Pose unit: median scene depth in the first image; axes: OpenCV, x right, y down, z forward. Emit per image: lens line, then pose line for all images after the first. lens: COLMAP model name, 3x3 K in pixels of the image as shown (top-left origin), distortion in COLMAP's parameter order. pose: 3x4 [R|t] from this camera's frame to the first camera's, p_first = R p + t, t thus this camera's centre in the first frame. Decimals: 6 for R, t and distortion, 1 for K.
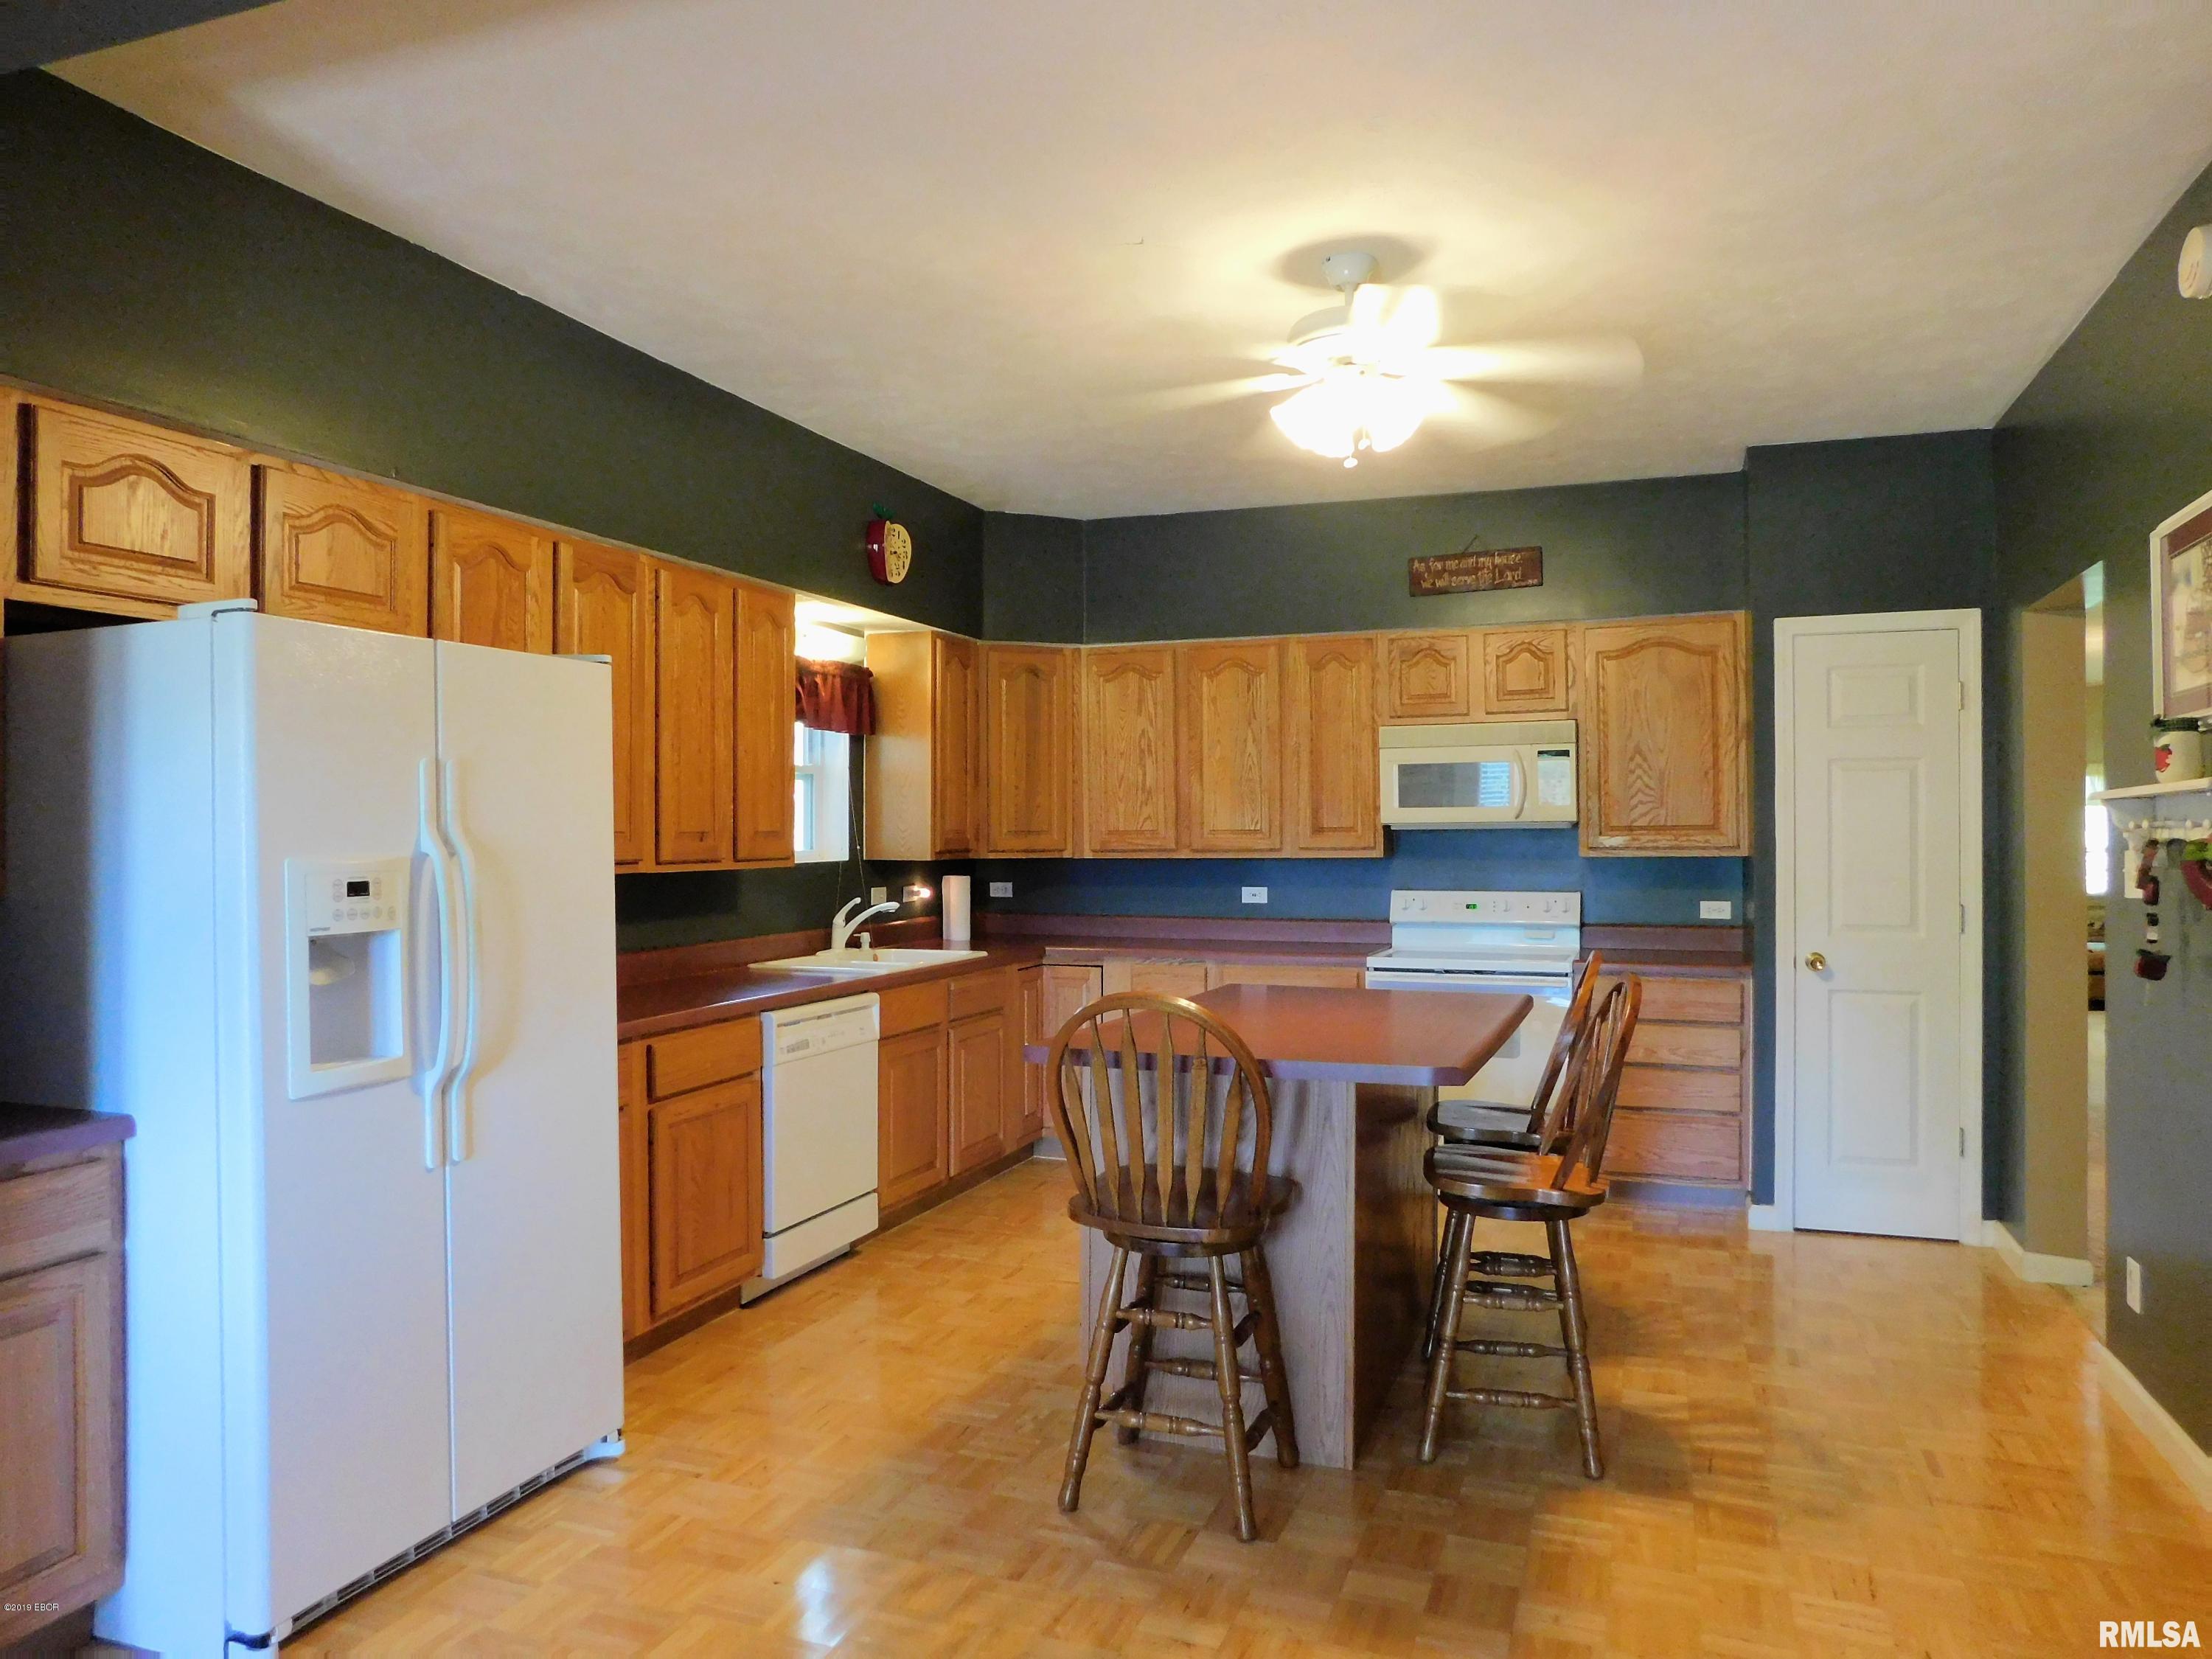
lens RADIAL K [[1477.7, 0, 1100.3], [0, 1477.7, 827.4], [0, 0, 1]] dist [-0.040902, 0.009230]
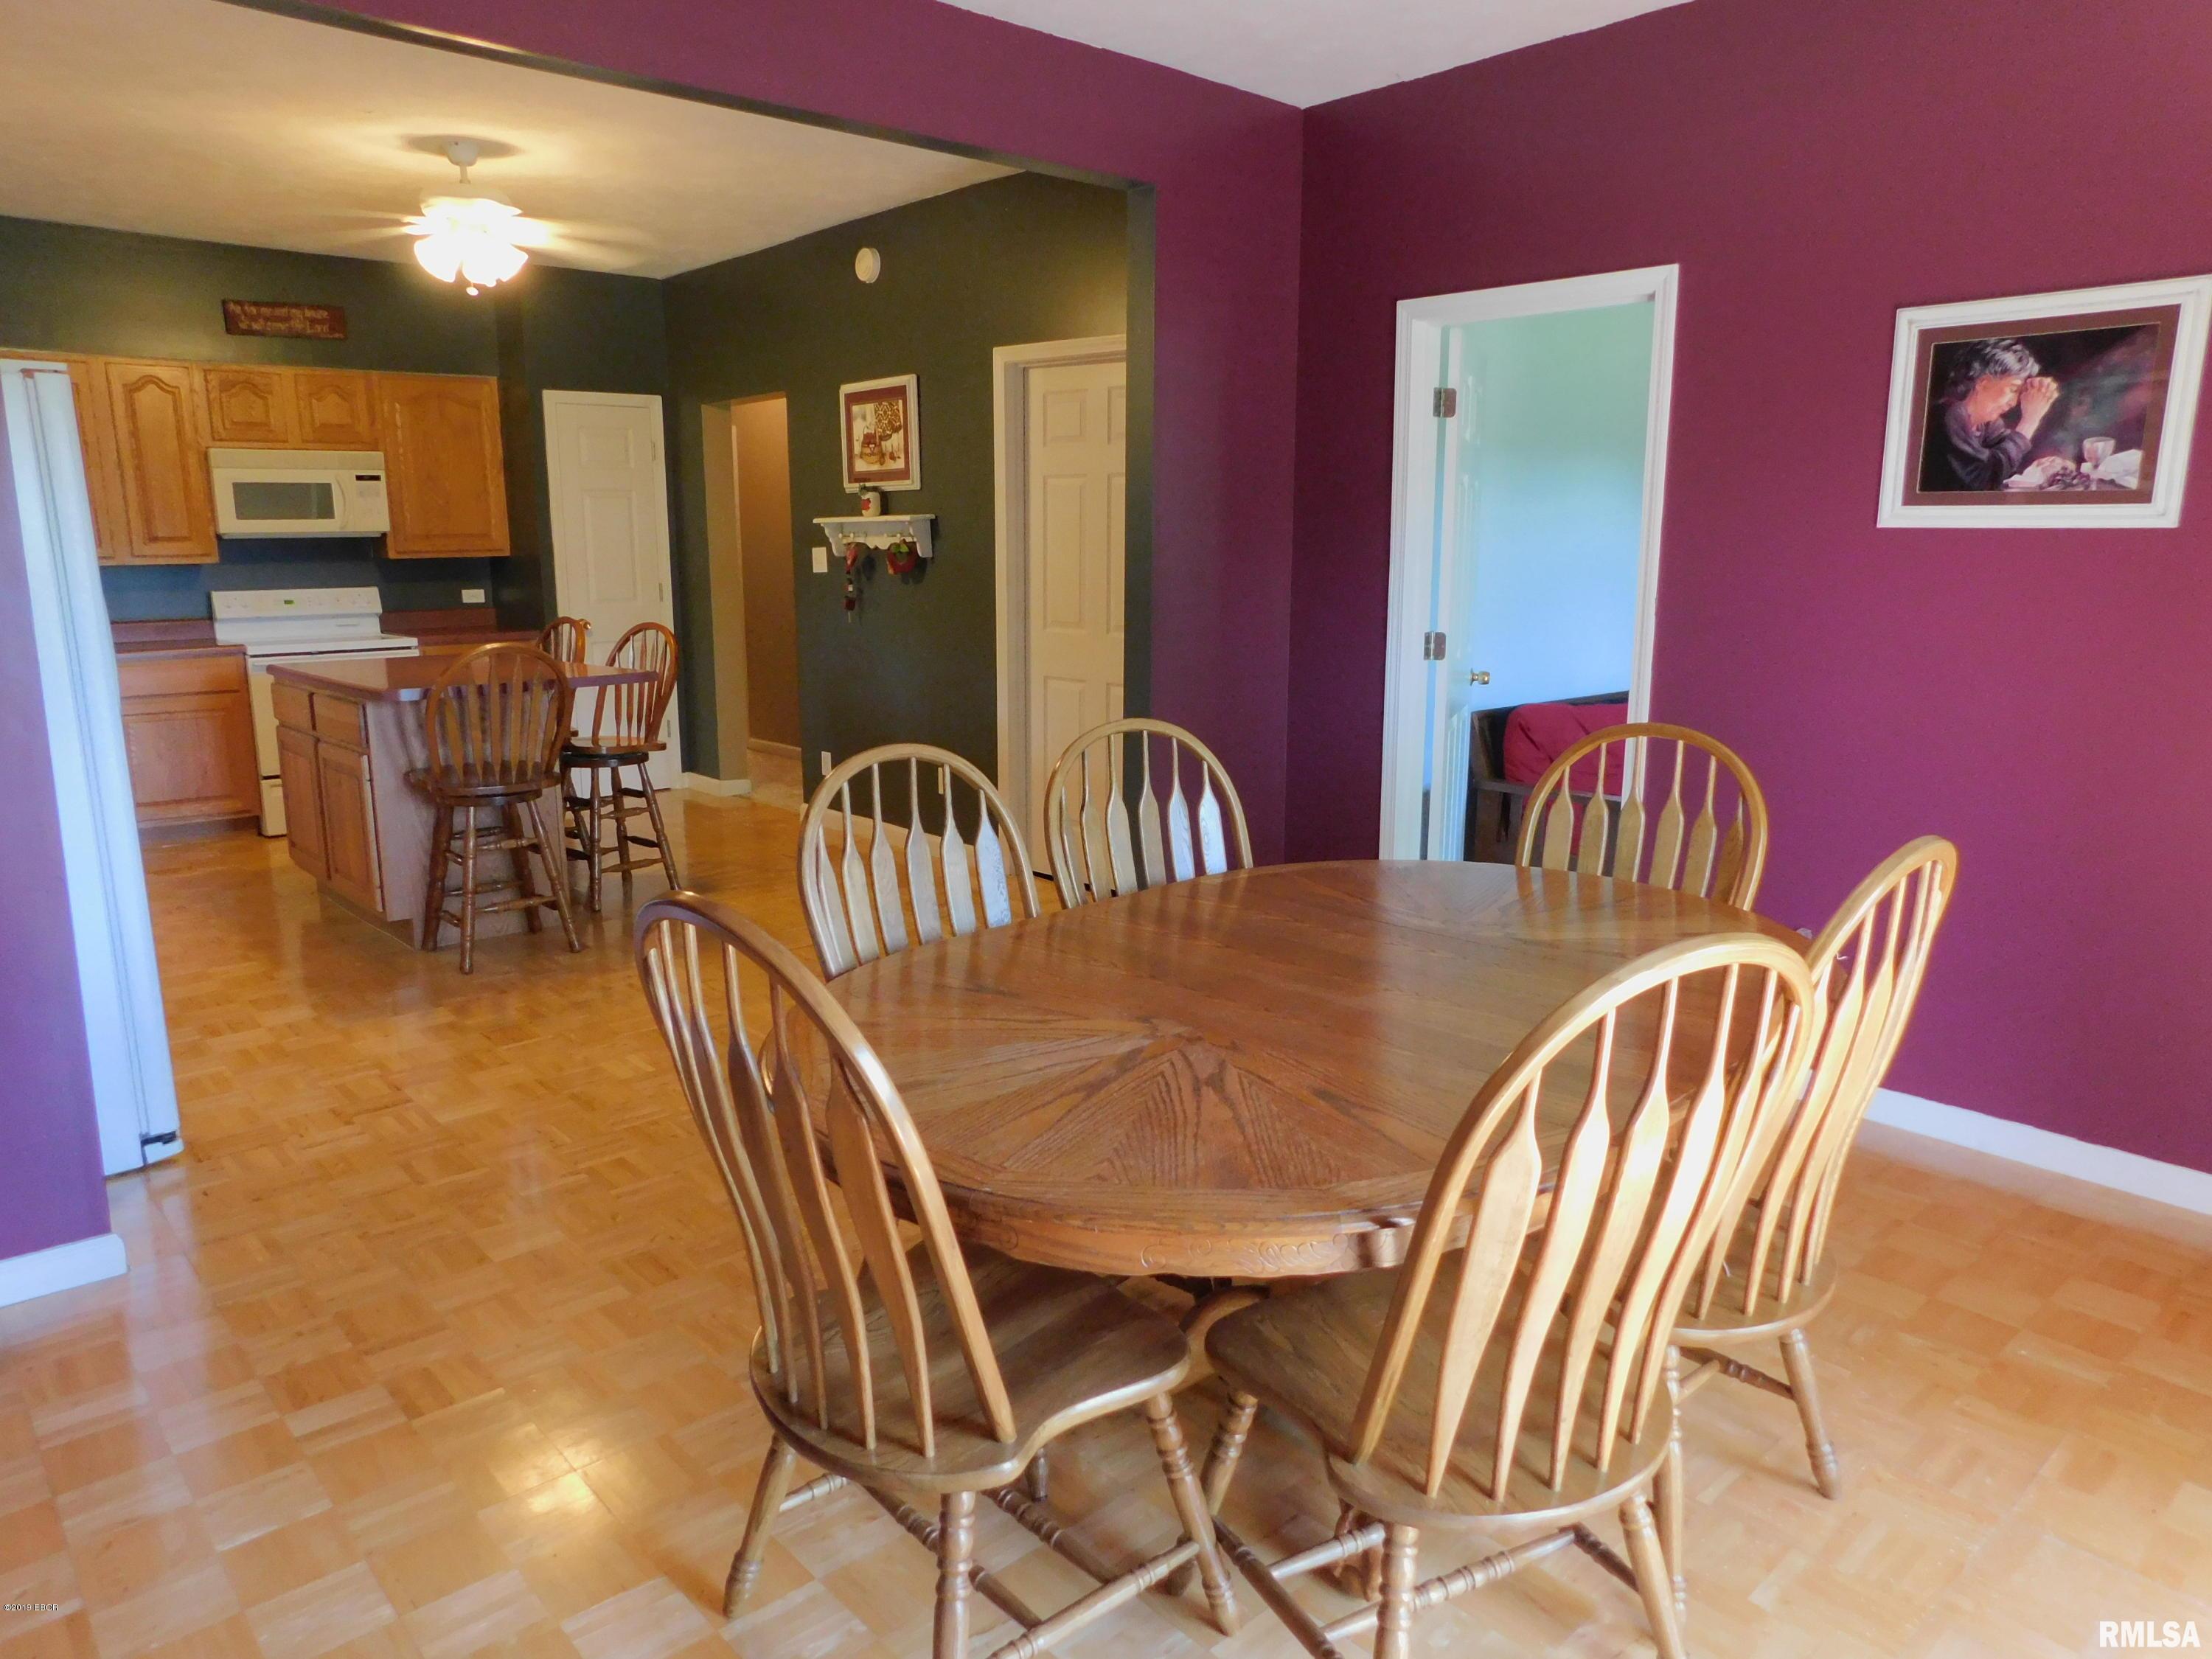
lens RADIAL K [[1477.7, 0, 1107.2], [0, 1477.7, 841.2], [0, 0, 1]] dist [-0.040902, 0.009230]
pose [[0.462896, -0.182266, 0.867471, -0.538504], [-0.007191, 0.977827, 0.209291, -0.010738], [-0.886384, -0.103118, 0.451321, -0.172024]]
